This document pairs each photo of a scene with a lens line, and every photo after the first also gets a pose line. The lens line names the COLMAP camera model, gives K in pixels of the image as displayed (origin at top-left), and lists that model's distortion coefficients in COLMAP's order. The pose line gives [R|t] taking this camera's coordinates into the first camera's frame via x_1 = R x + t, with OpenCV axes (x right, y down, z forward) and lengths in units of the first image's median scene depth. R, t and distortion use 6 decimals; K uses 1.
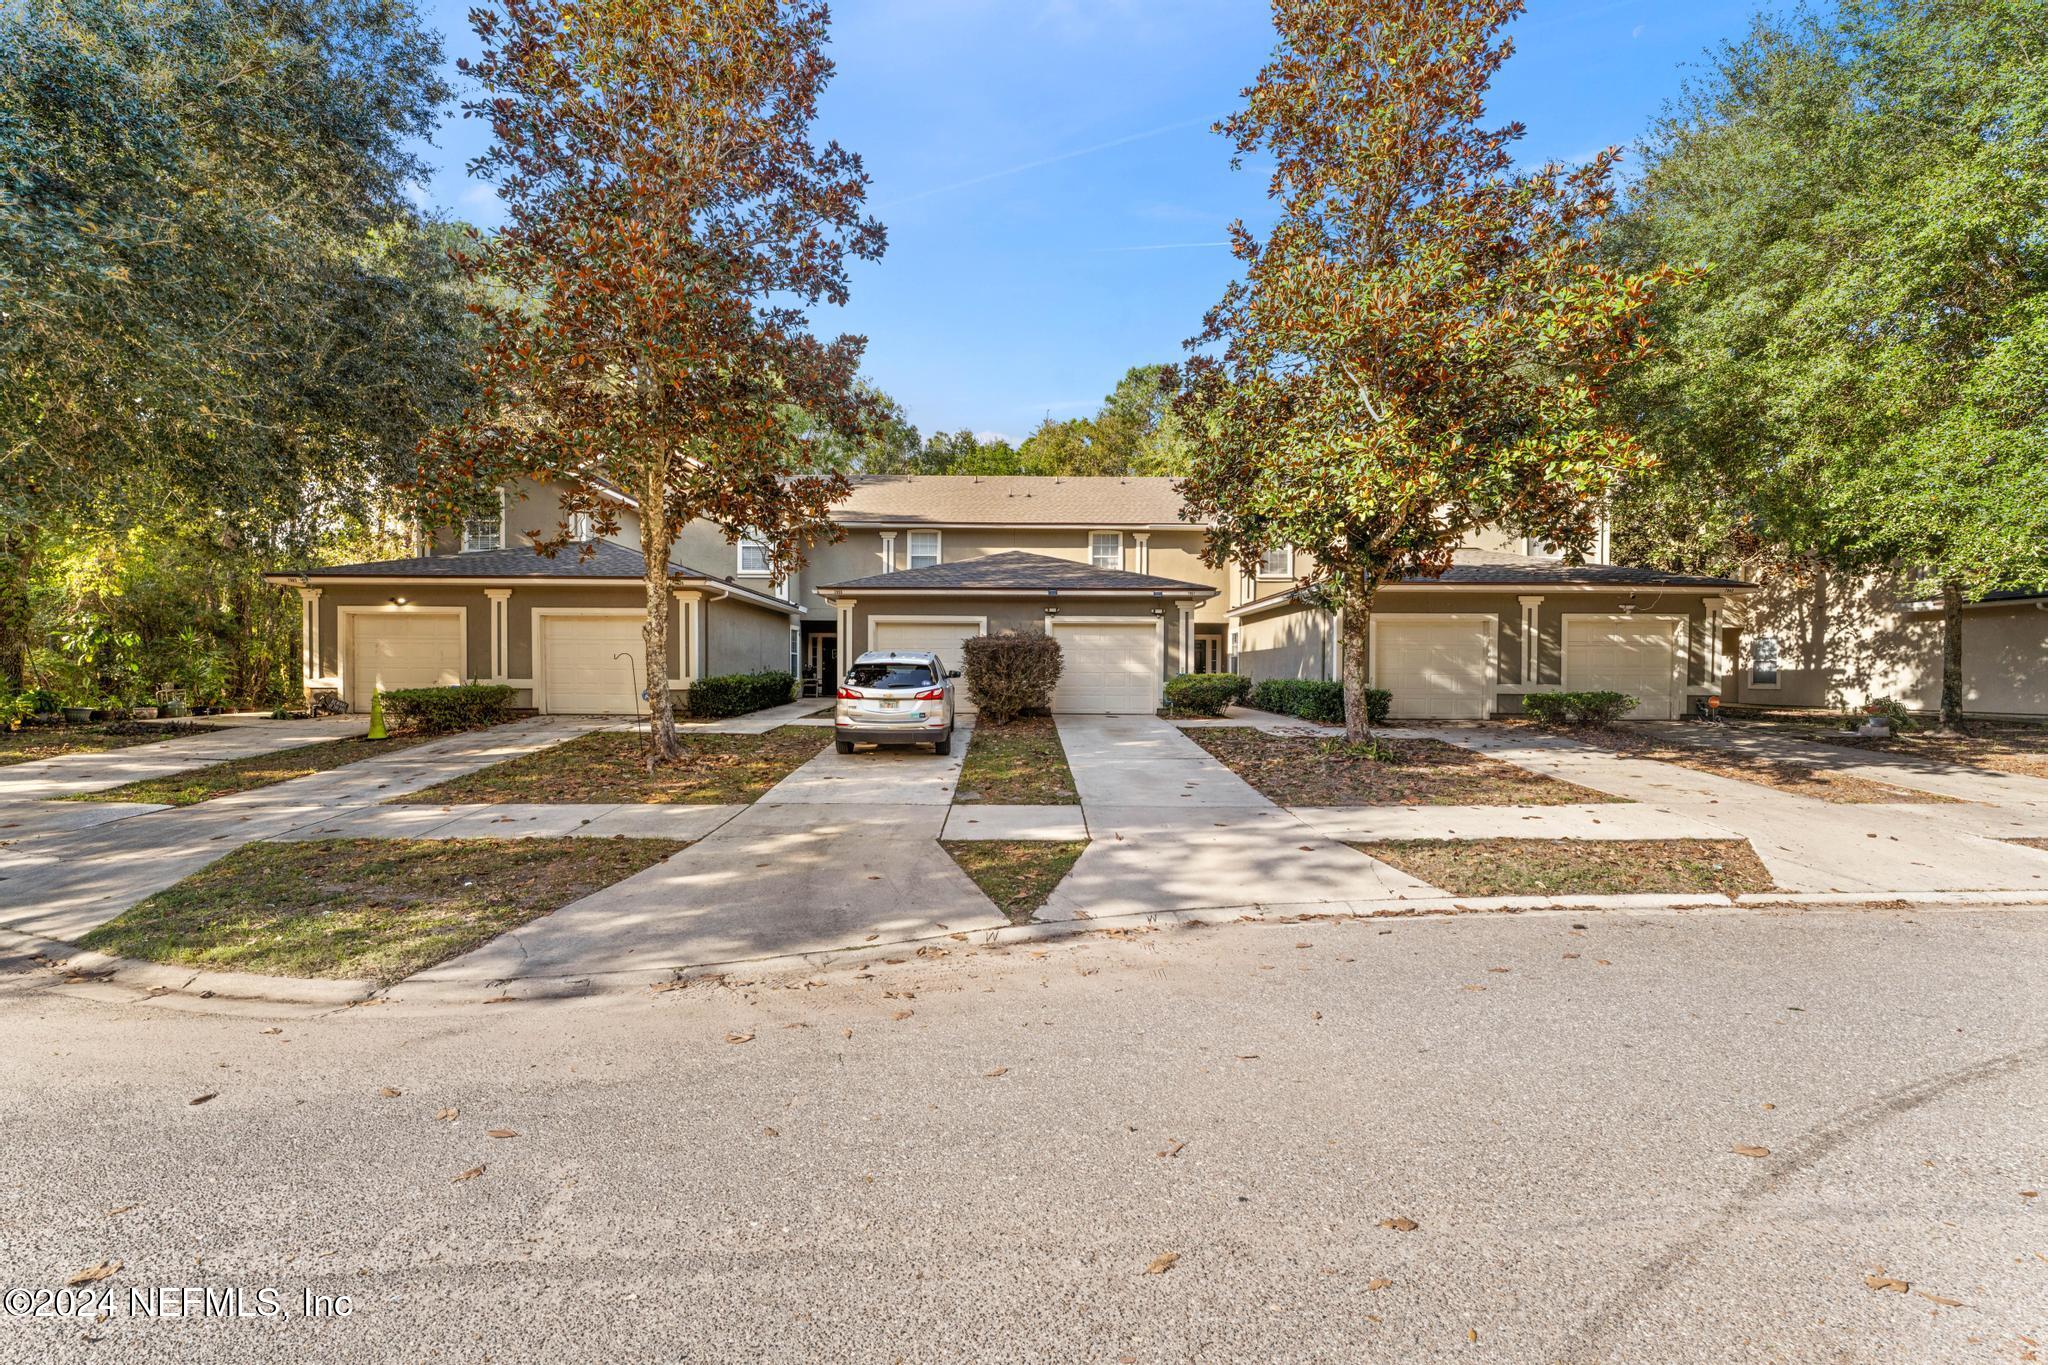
lens RADIAL K [[835.0, 0, 1032.9], [0, 835.0, 694.2], [0, 0, 1]] dist [0.001472, 0.000067]
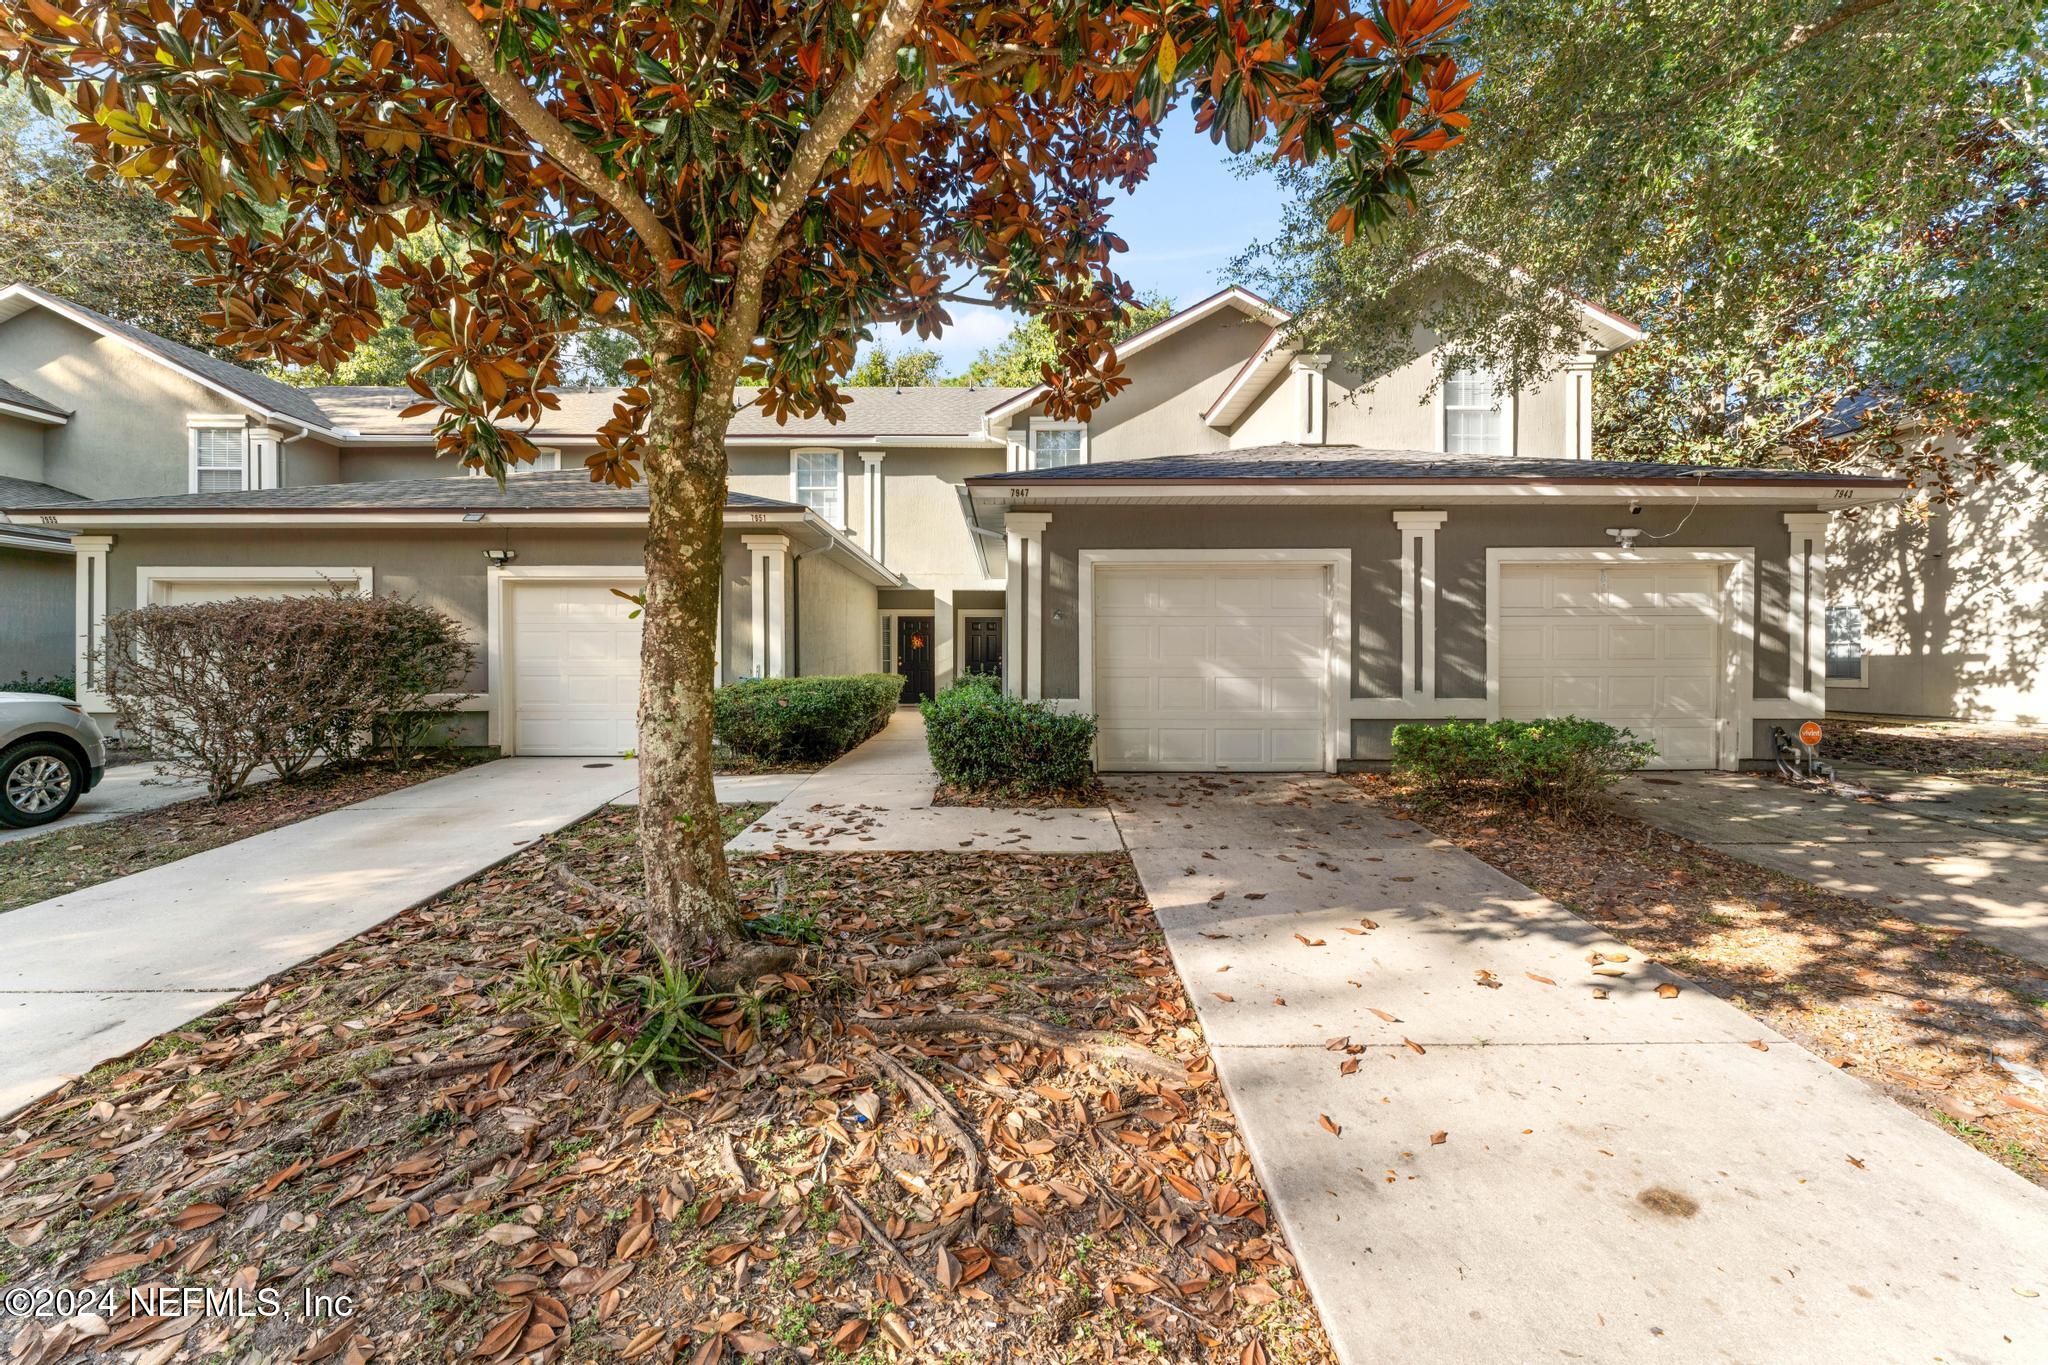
lens RADIAL K [[835.0, 0, 1018.5], [0, 835.0, 666.3], [0, 0, 1]] dist [0.001472, 0.000067]
pose [[0.999933, -0.007873, -0.008453, 0.279945], [0.007731, 0.999832, -0.016635, -0.016878], [0.008583, 0.016569, 0.999826, 0.396343]]
